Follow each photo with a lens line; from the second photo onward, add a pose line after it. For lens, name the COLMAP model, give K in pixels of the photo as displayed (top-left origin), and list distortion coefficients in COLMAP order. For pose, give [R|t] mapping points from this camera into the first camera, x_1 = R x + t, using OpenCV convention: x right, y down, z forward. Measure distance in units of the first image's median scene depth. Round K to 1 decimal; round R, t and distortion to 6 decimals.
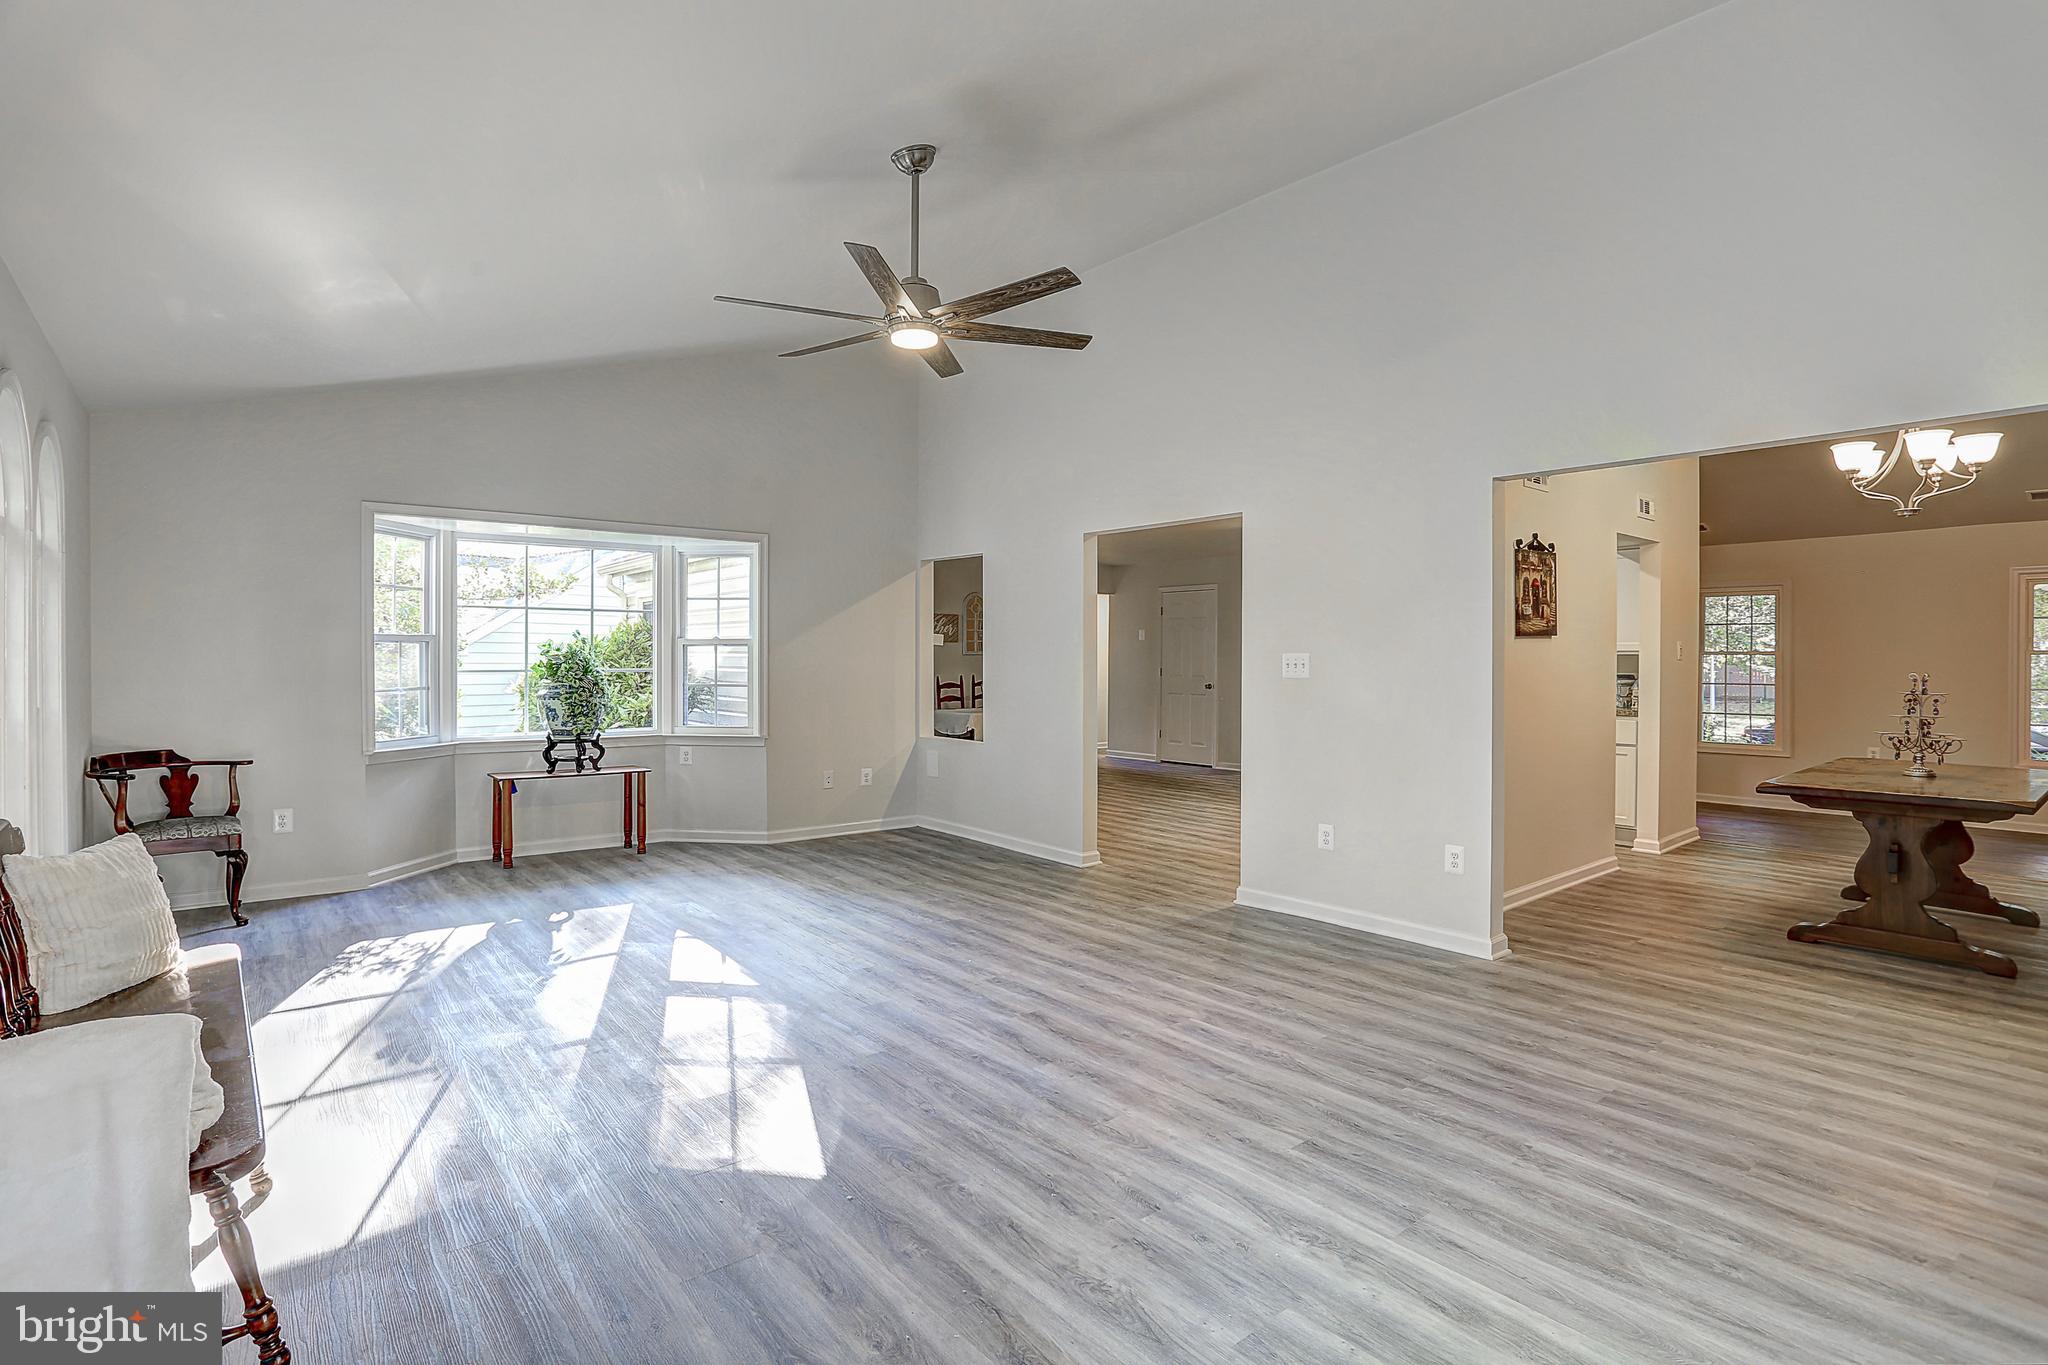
lens RADIAL K [[1005.3, 0, 1026.1], [0, 1005.3, 664.7], [0, 0, 1]] dist [-0.040895, 0.011566]
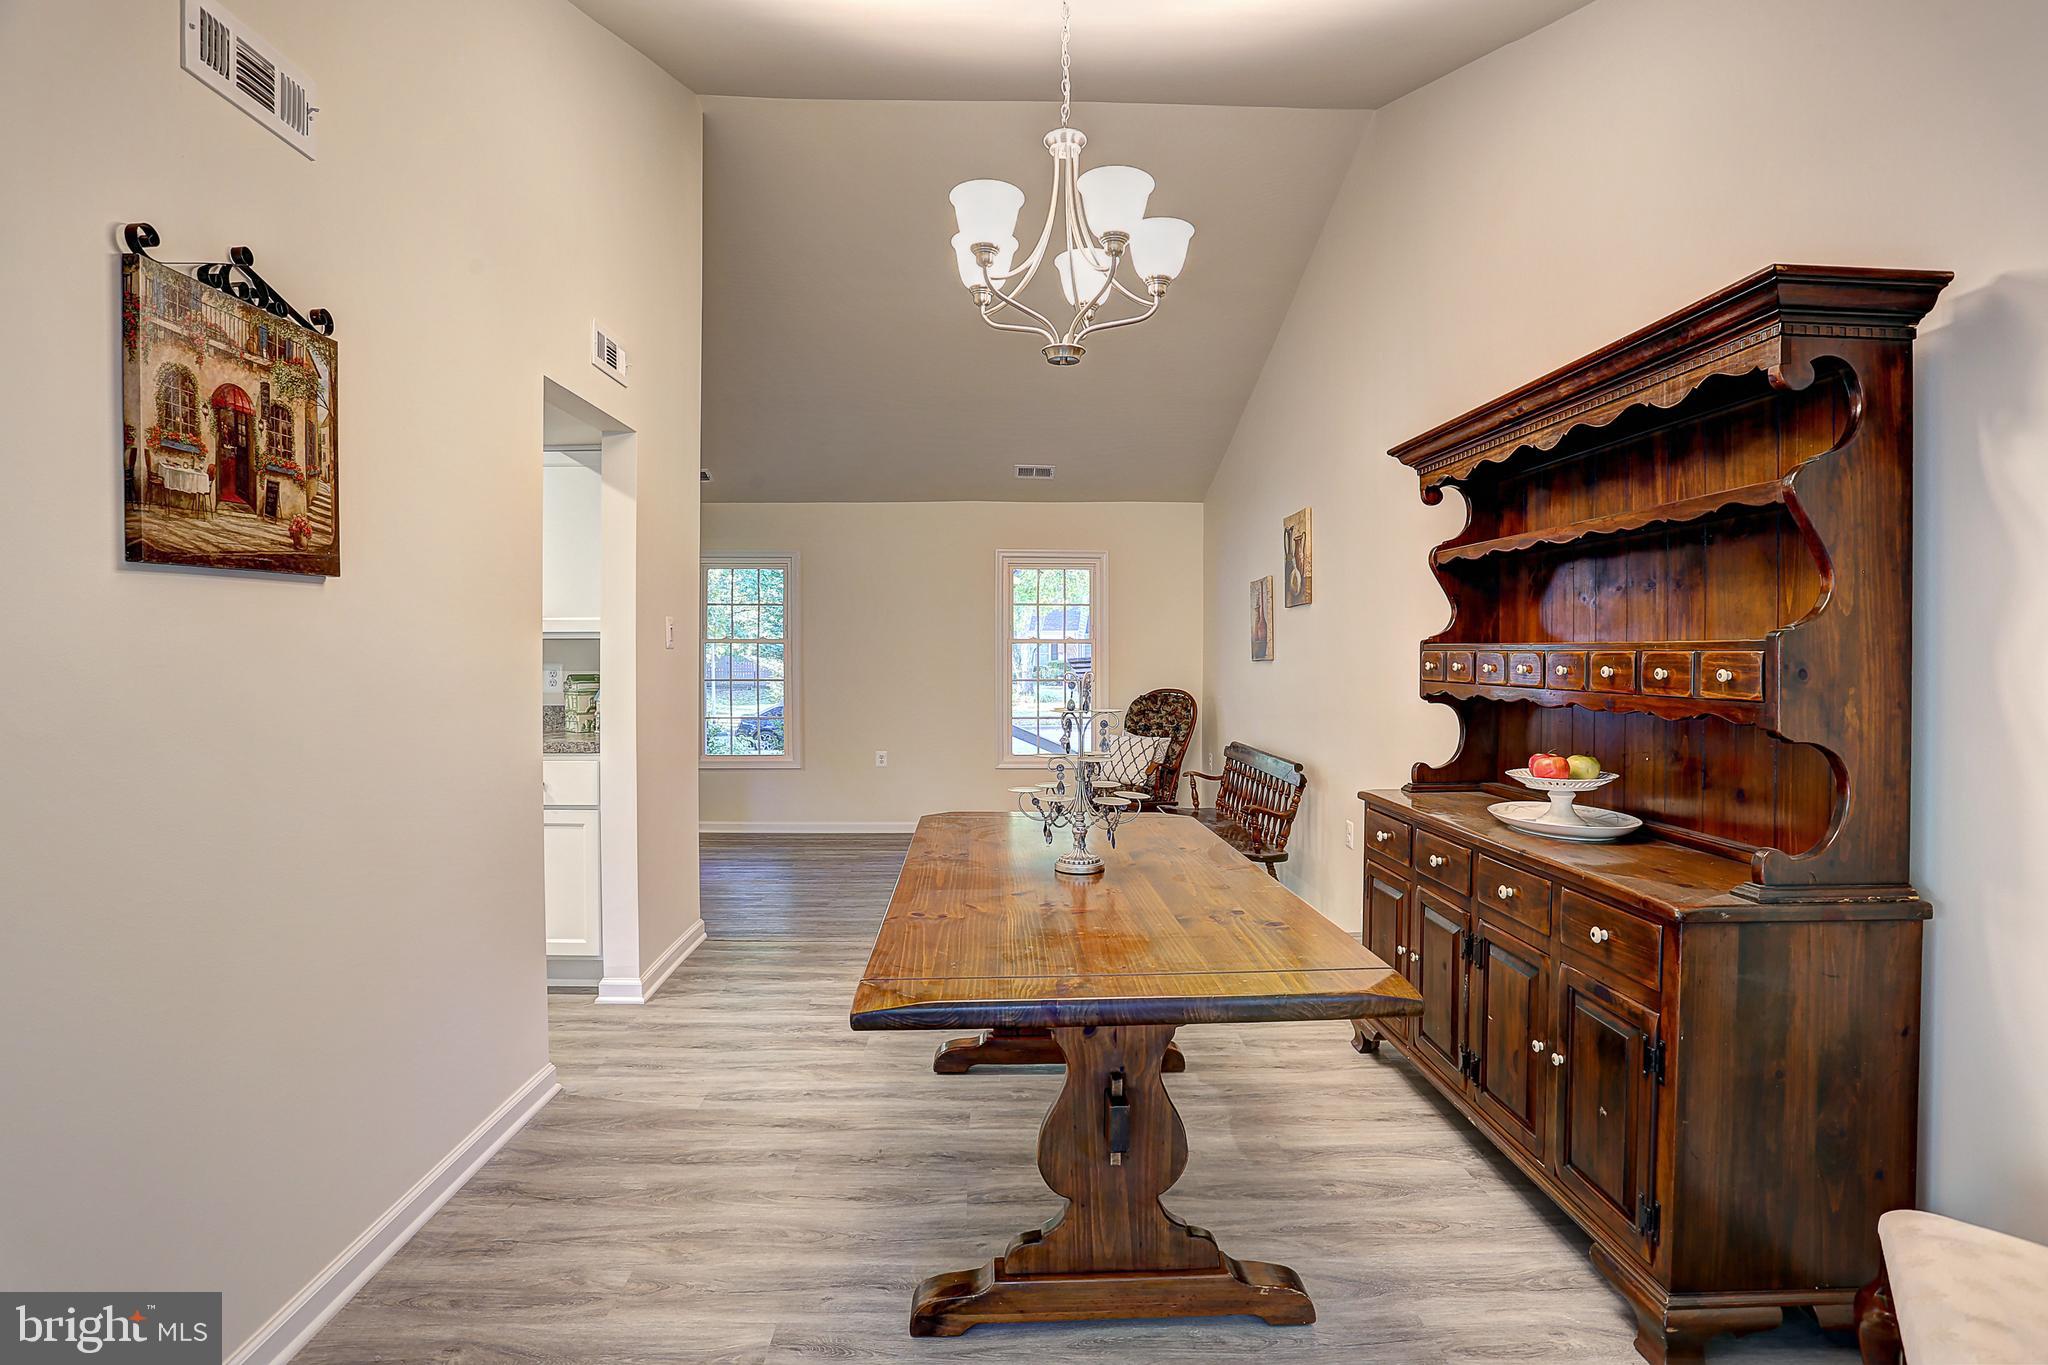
lens RADIAL K [[1005.3, 0, 1028.7], [0, 1005.3, 670.7], [0, 0, 1]] dist [-0.040895, 0.011566]
pose [[0.611145, -0.018661, 0.791298, 0.345351], [0.005457, 0.999798, 0.019364, -0.001290], [-0.791500, -0.007516, 0.611123, 0.506143]]
